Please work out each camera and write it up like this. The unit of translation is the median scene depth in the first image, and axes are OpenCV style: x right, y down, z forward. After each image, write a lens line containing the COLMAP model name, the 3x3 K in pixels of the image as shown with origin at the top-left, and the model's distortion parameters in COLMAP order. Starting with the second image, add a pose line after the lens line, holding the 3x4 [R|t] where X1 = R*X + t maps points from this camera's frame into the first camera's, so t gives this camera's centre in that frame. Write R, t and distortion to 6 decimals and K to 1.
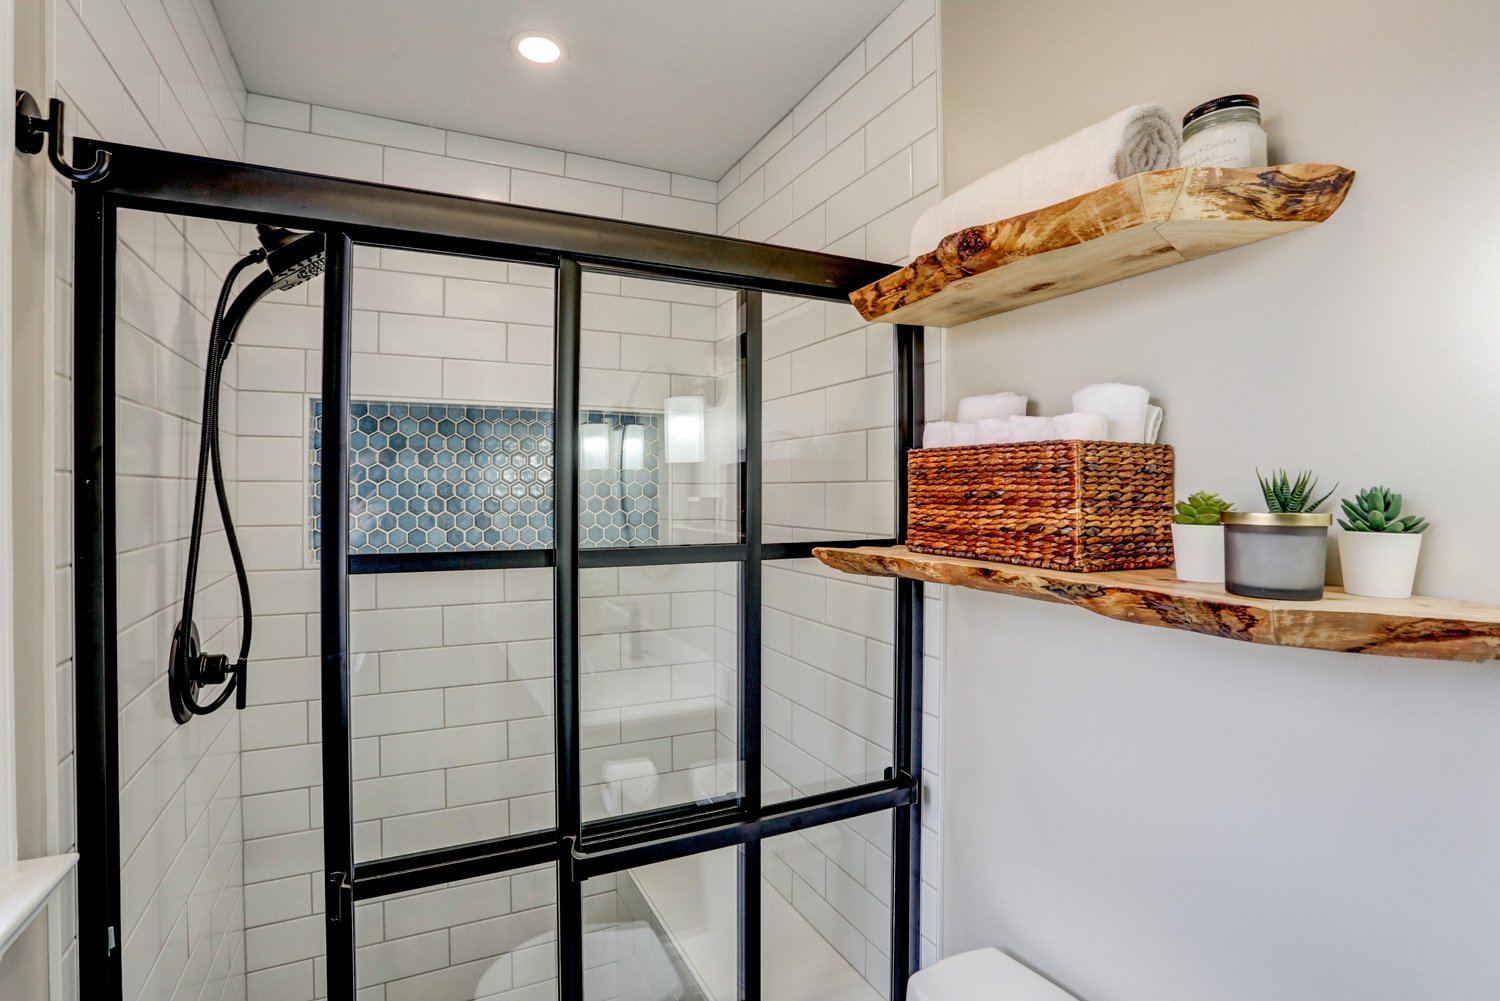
lens RADIAL K [[736.9, 0, 748.4], [0, 736.9, 494.2], [0, 0, 1]] dist [-0.078042, 0.041358]
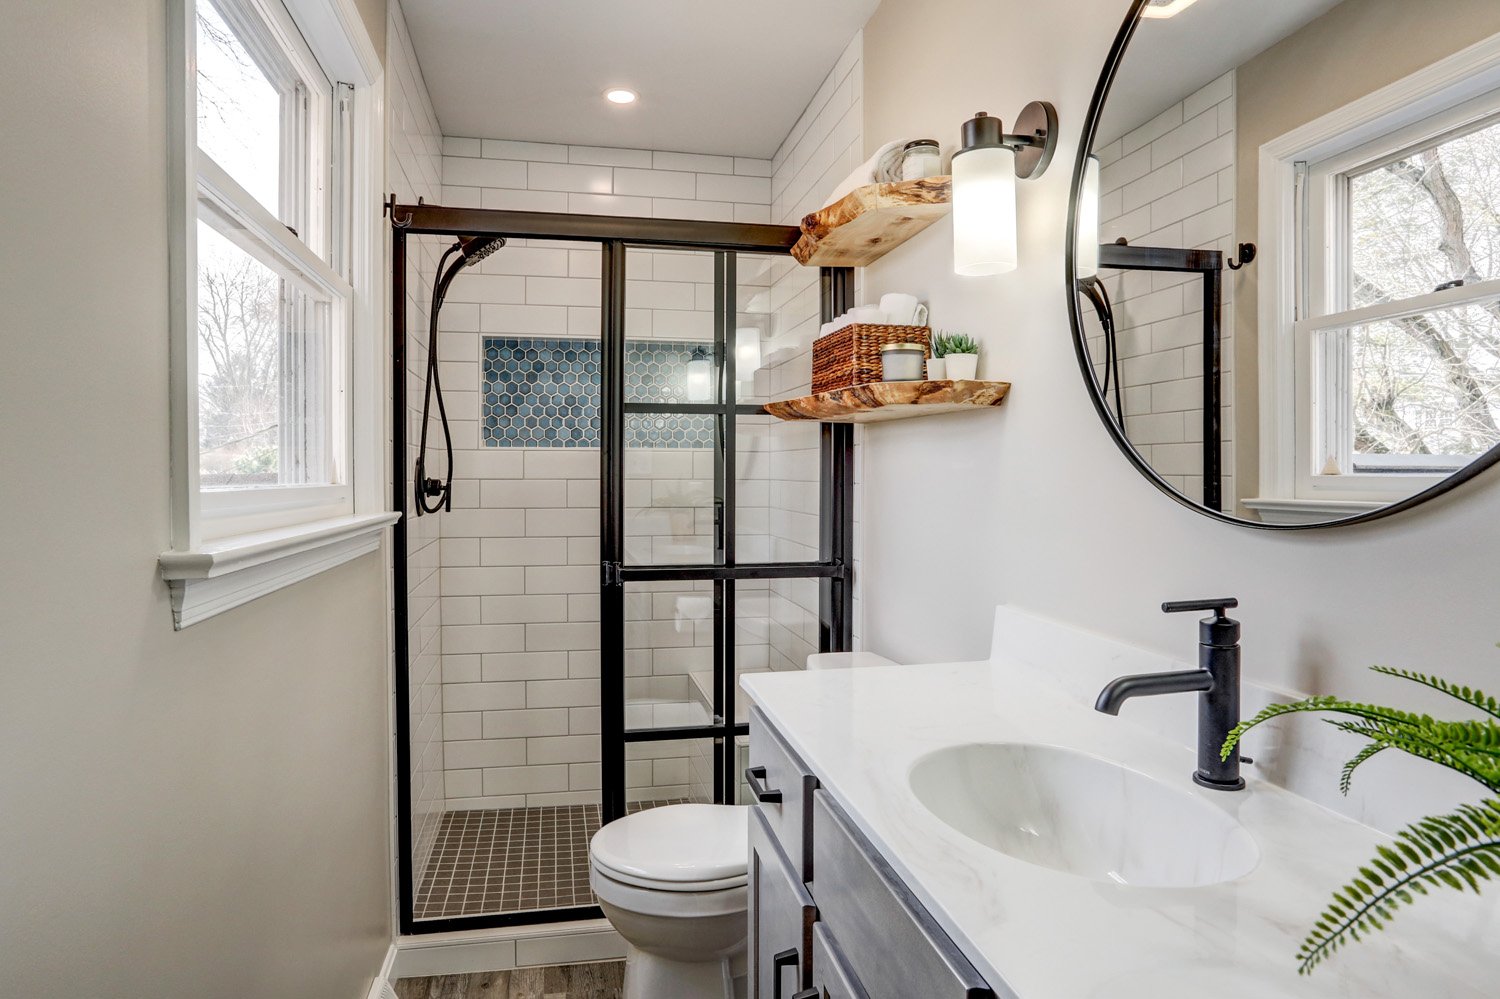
lens RADIAL K [[855.2, 0, 728.1], [0, 855.2, 484.6], [0, 0, 1]] dist [-0.074003, 0.043162]
pose [[0.969210, 0.004798, -0.246187, 0.604484], [-0.001155, 0.999888, 0.014942, 0.279090], [0.246231, -0.014198, 0.969107, -1.107665]]
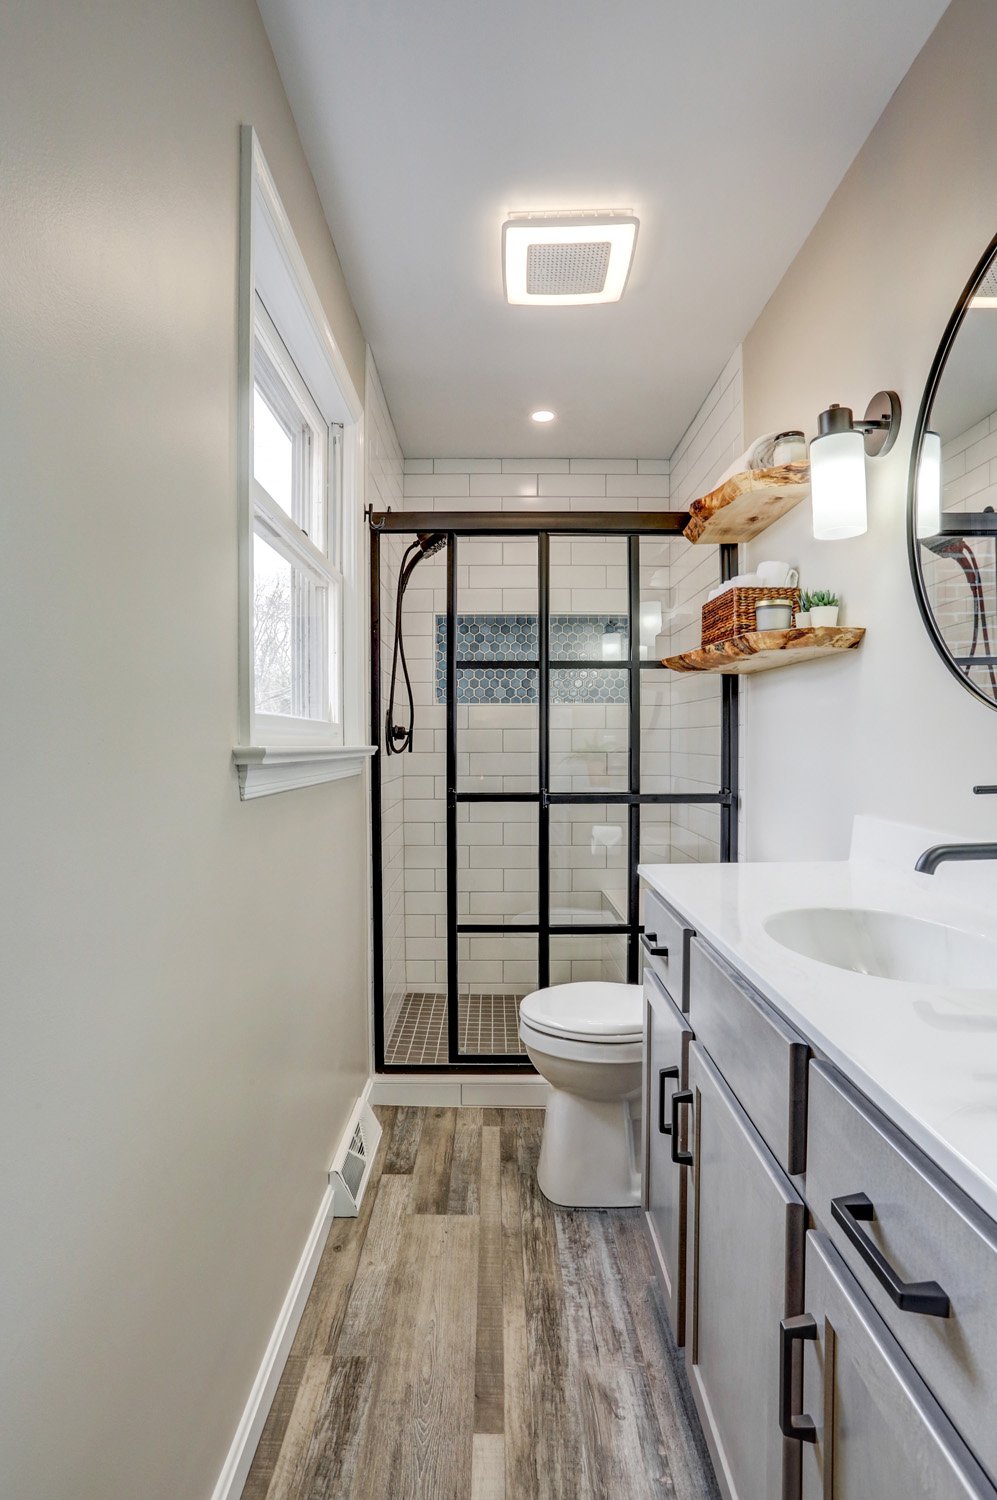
lens RADIAL K [[736.9, 0, 498.5], [0, 736.9, 750.0], [0, 0, 1]] dist [-0.078042, 0.041358]
pose [[0.904349, 0.002705, -0.426786, 0.675819], [0.003930, 0.999885, 0.014665, 0.360178], [0.426776, -0.014939, 0.904234, -1.263129]]
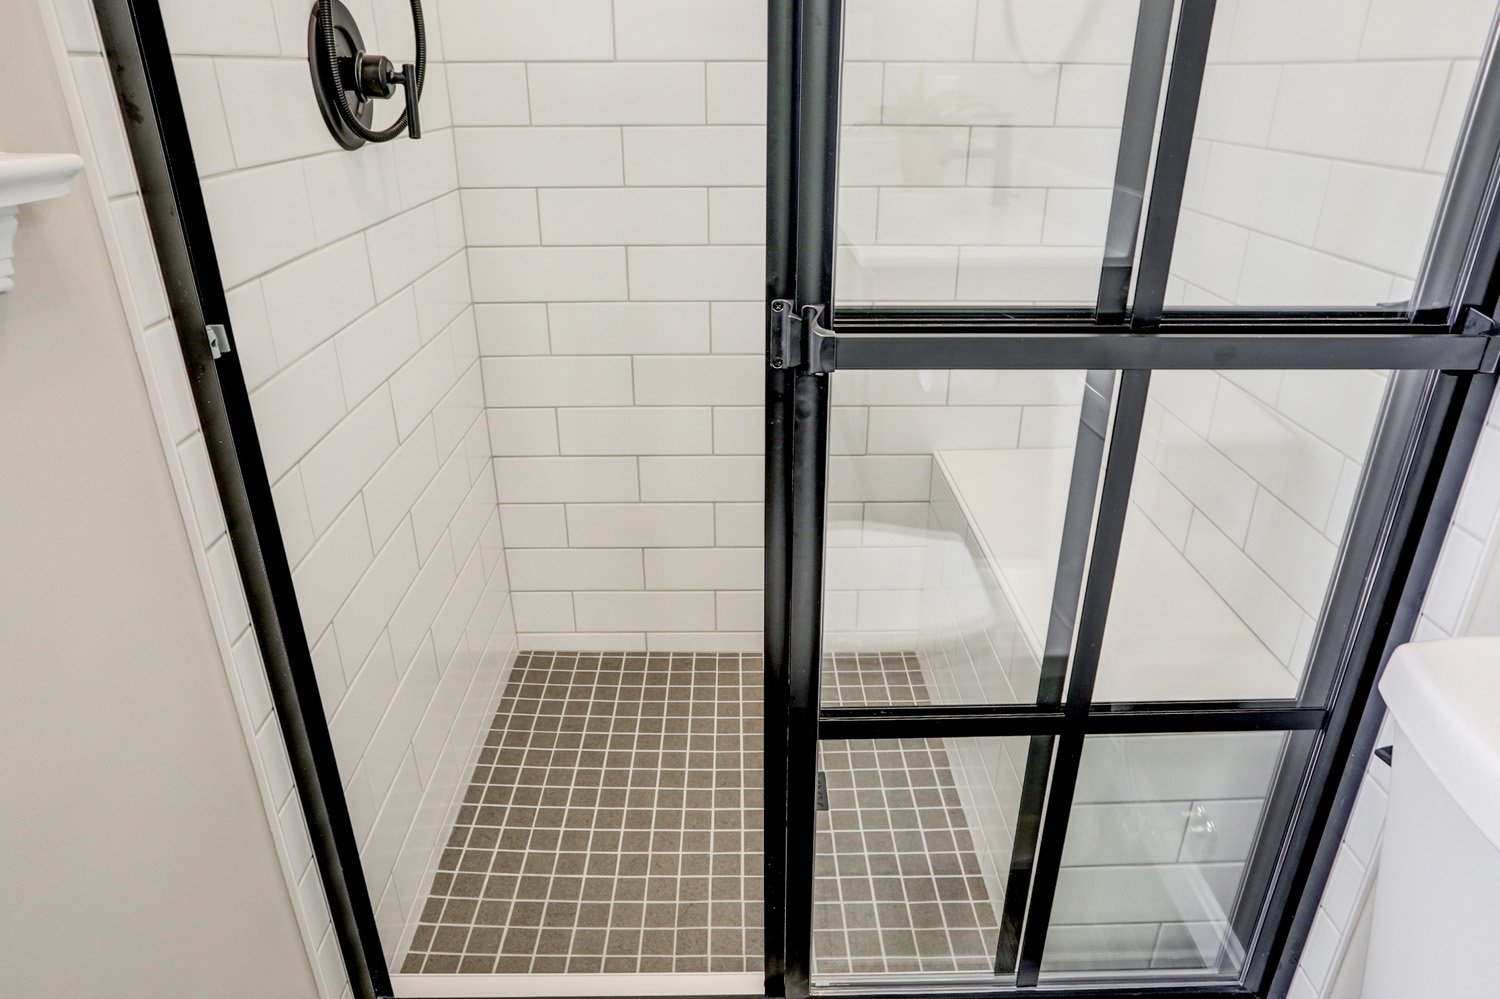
lens RADIAL K [[942.9, 0, 753.5], [0, 942.9, 492.5], [0, 0, 1]] dist [-0.055649, 0.074346]
pose [[0.909682, 0.170413, -0.378731, 0.035757], [0.000860, 0.911161, 0.412050, 0.324140], [0.415304, -0.375161, 0.828720, 0.298345]]
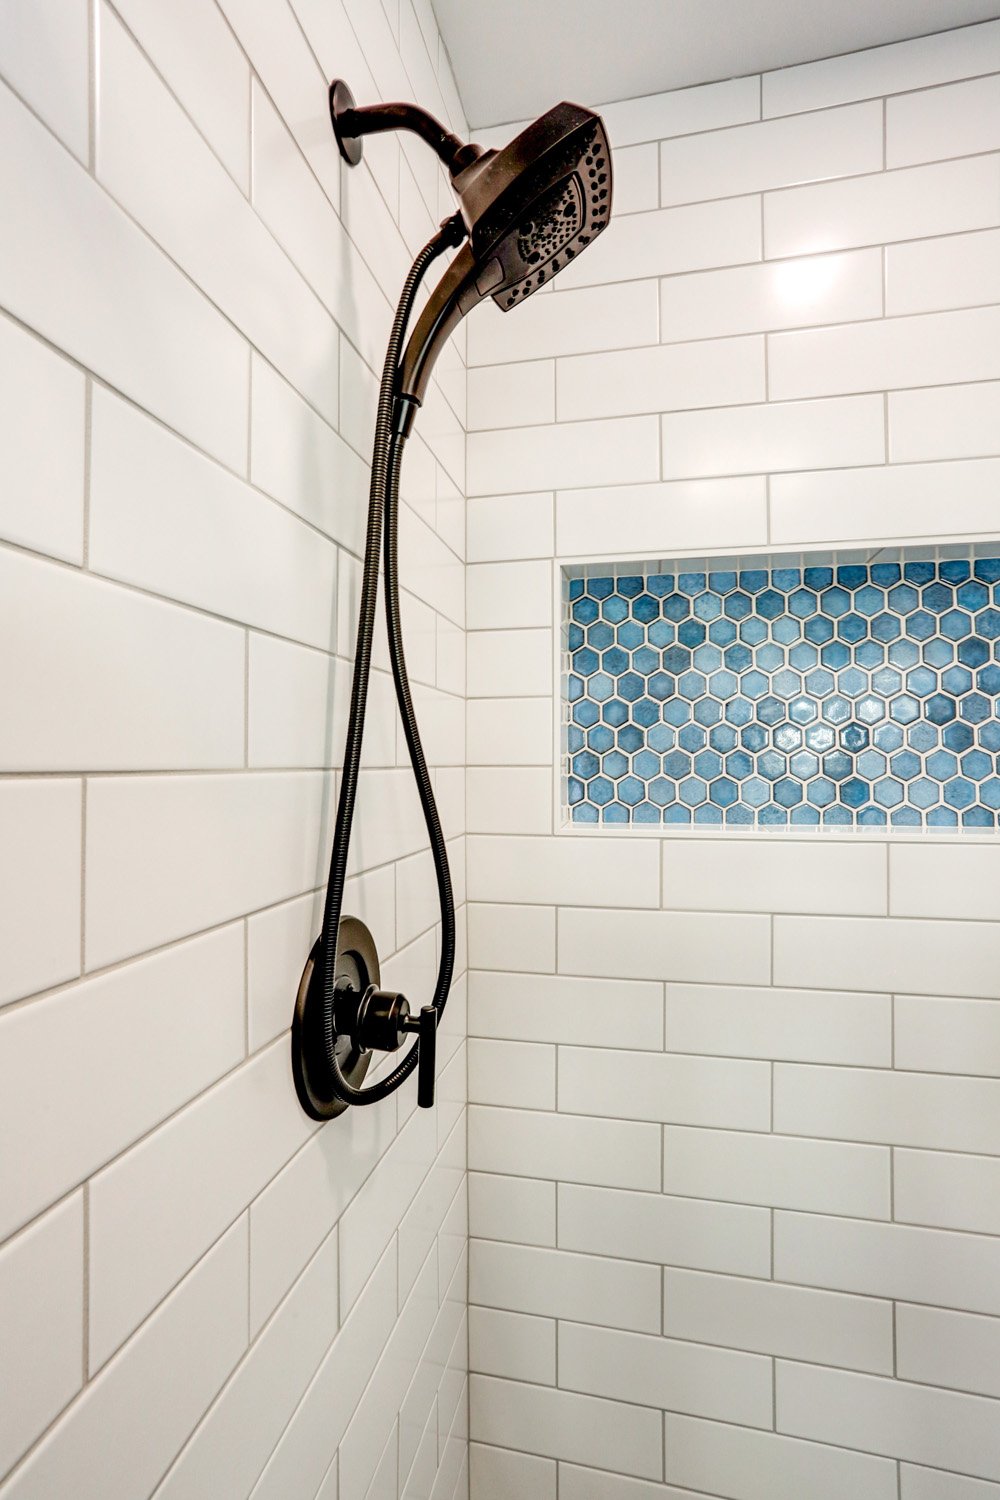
lens RADIAL K [[758.8, 0, 491.0], [0, 758.8, 751.6], [0, 0, 1]] dist [-0.035573, 0.016231]
pose [[0.783667, -0.010855, -0.621086, -0.460007], [0.000705, 0.999862, -0.016586, 0.077144], [0.621180, 0.012560, 0.783567, 0.825951]]
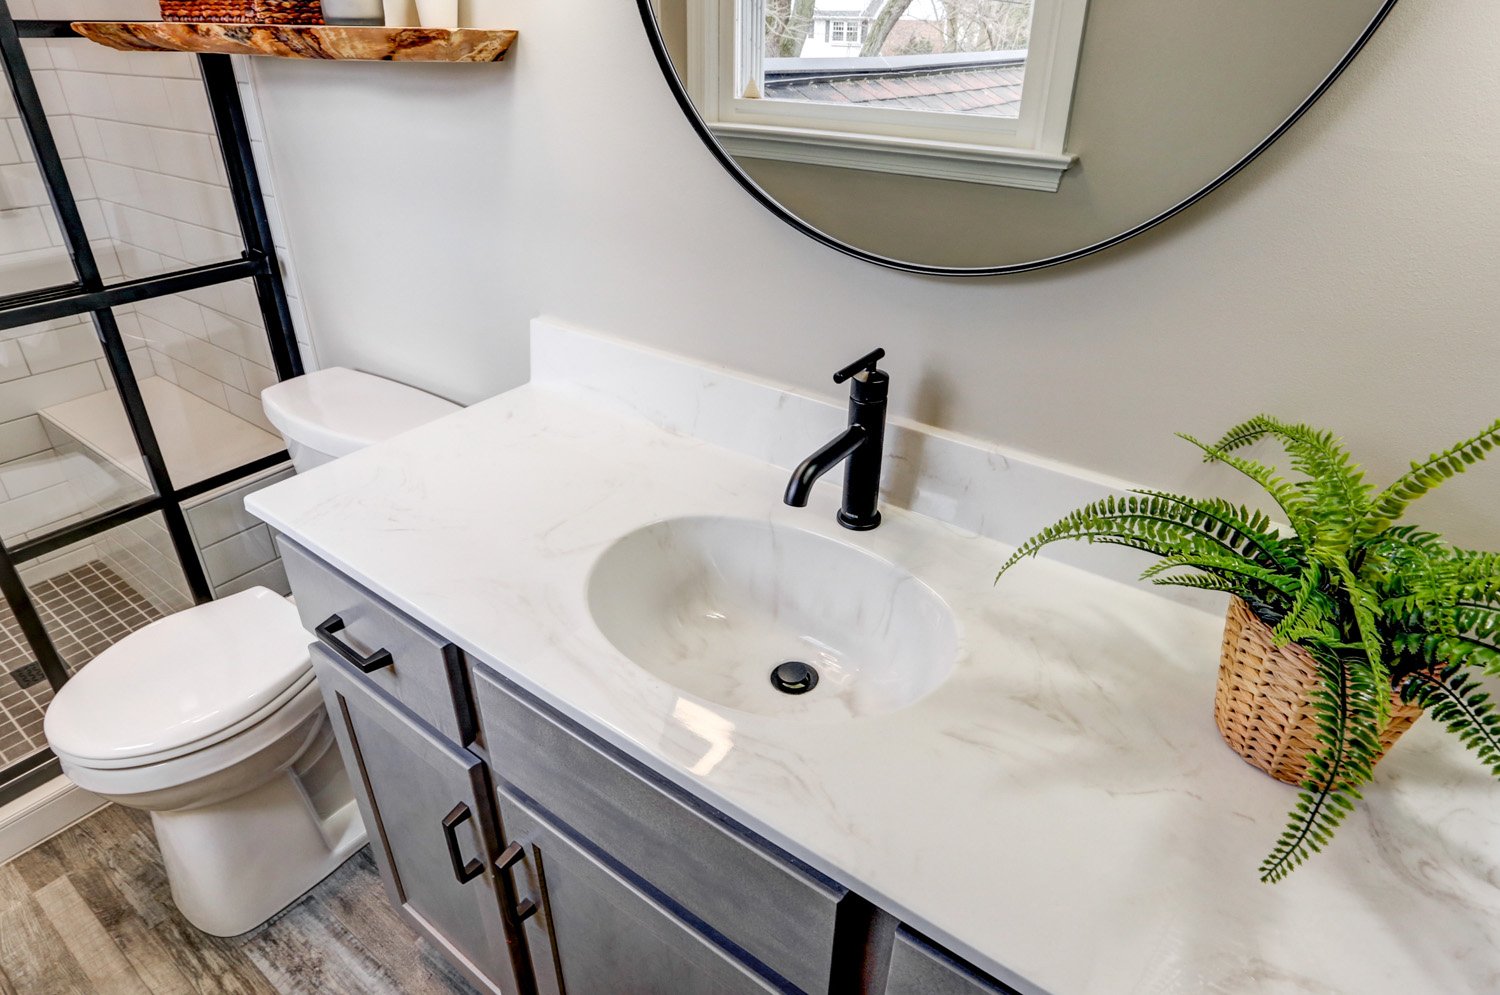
lens RADIAL K [[837.3, 0, 744.6], [0, 837.3, 481.0], [0, 0, 1]] dist [-0.067432, 0.024856]
pose [[0.875365, -0.220611, 0.430194, 0.361776], [-0.014714, 0.877249, 0.479810, 0.104047], [-0.483239, -0.426338, 0.764667, -0.725809]]
